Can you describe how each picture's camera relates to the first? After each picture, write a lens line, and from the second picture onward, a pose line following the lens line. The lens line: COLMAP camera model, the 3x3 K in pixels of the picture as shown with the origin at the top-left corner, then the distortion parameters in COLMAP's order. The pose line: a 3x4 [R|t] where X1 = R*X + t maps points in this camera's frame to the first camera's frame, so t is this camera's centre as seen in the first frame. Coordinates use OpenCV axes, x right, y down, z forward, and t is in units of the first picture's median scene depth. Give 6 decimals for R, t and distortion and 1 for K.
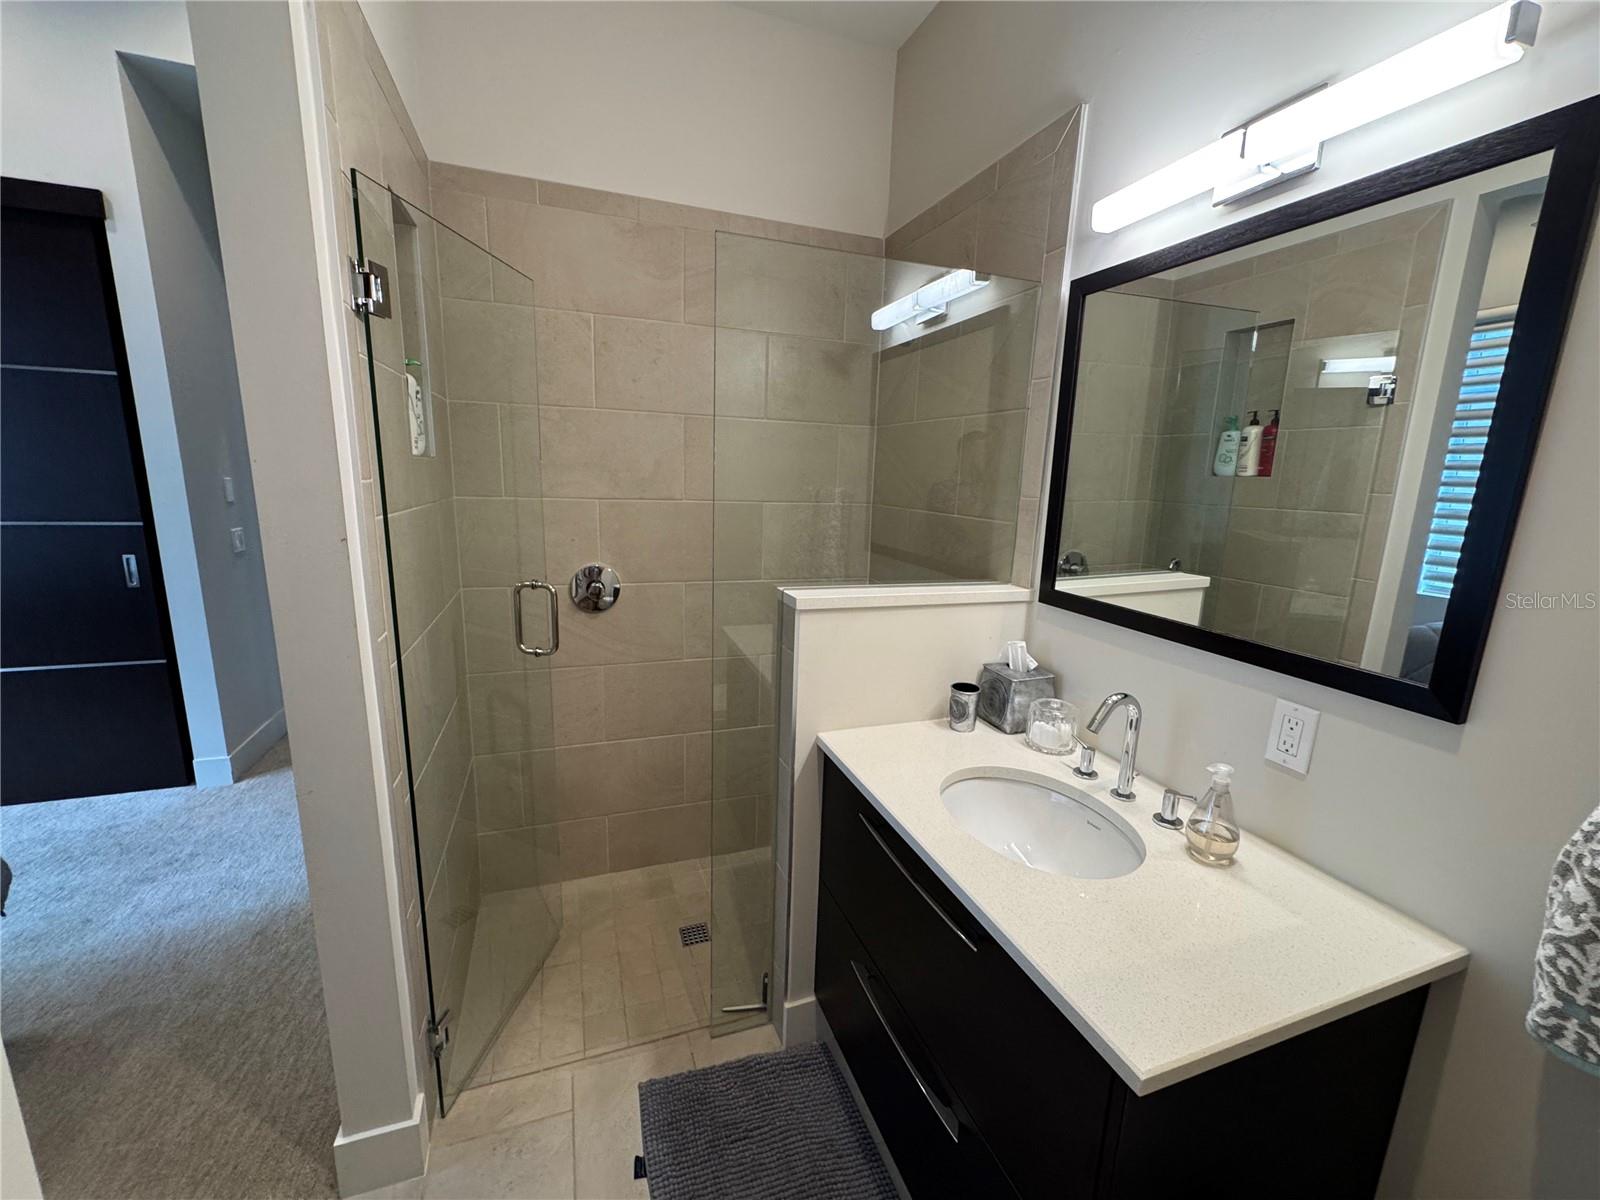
lens RADIAL K [[641.4, 0, 797.0], [0, 641.4, 596.8], [0, 0, 1]] dist [-0.003727, 0.000691]
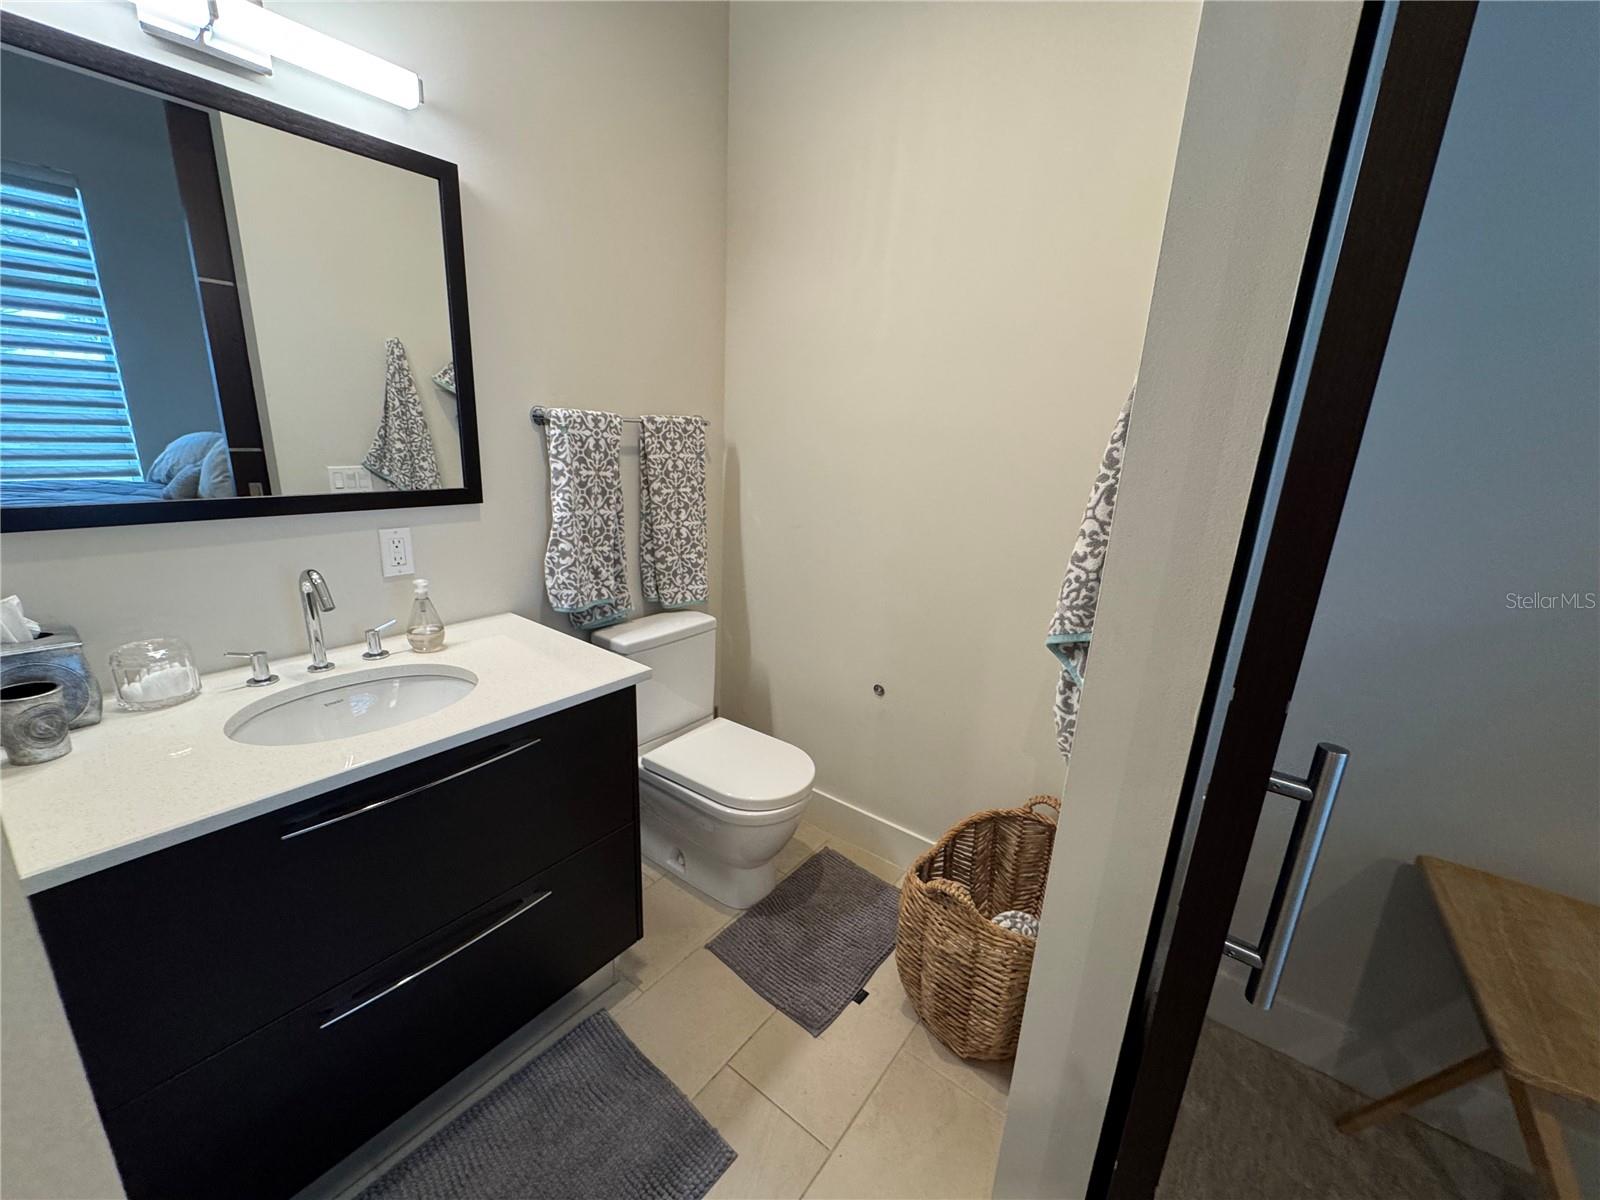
lens RADIAL K [[641.4, 0, 795.4], [0, 641.4, 603.4], [0, 0, 1]] dist [-0.003727, 0.000691]
pose [[-0.549450, -0.272771, 0.789747, -0.861645], [0.095667, 0.918454, 0.383783, -0.137488], [-0.830032, 0.286423, -0.478549, 1.000373]]
